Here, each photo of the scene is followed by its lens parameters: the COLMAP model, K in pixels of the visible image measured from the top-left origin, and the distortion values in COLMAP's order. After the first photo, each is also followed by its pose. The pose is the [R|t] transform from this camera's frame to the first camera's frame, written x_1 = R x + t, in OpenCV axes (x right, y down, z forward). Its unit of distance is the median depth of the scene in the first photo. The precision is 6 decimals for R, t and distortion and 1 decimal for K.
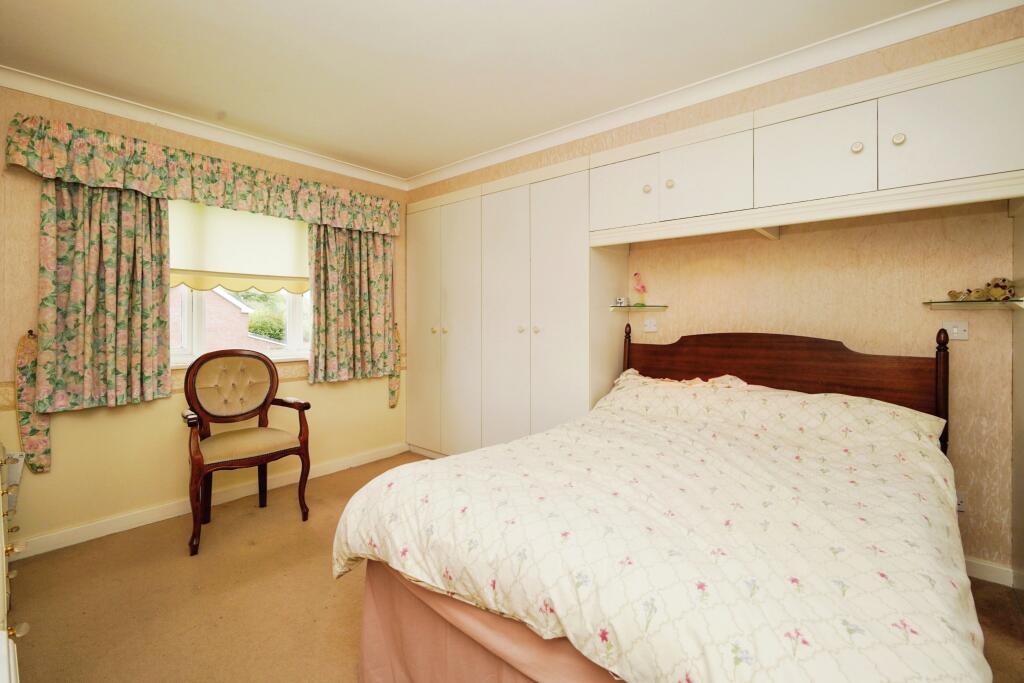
lens RADIAL K [[471.2, 0, 508.0], [0, 471.2, 332.1], [0, 0, 1]] dist [0.000928, 0.000053]
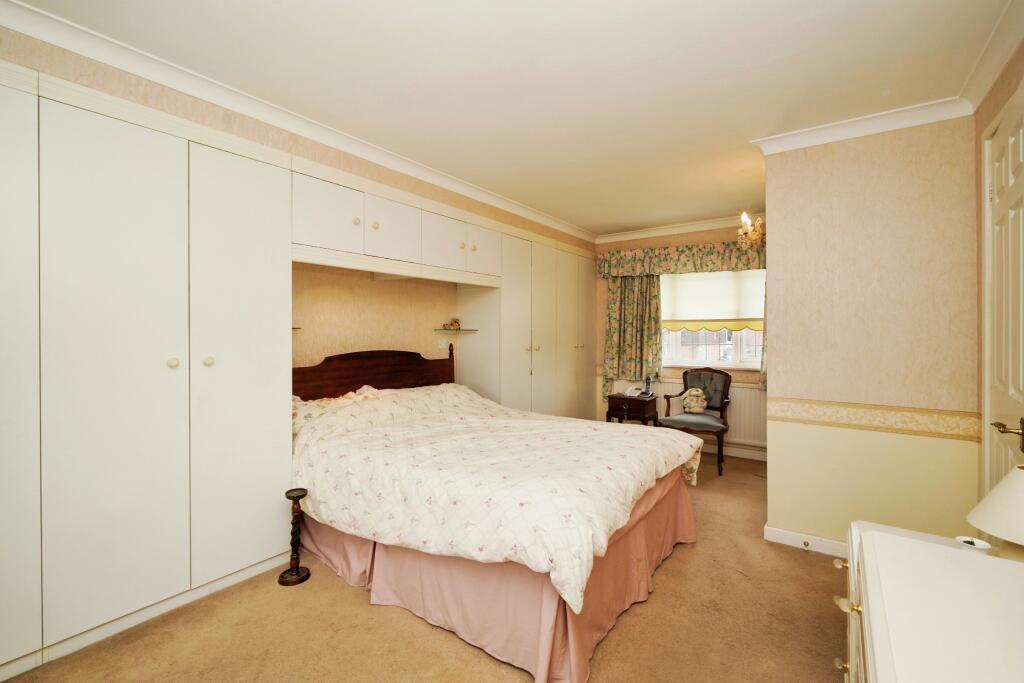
lens RADIAL K [[471.2, 0, 508.0], [0, 471.2, 332.1], [0, 0, 1]] dist [0.000928, 0.000053]
pose [[-0.127544, -0.004896, 0.991821, -0.807045], [0.024823, 0.999659, 0.008126, -0.048949], [-0.991522, 0.025656, -0.127379, 0.782326]]
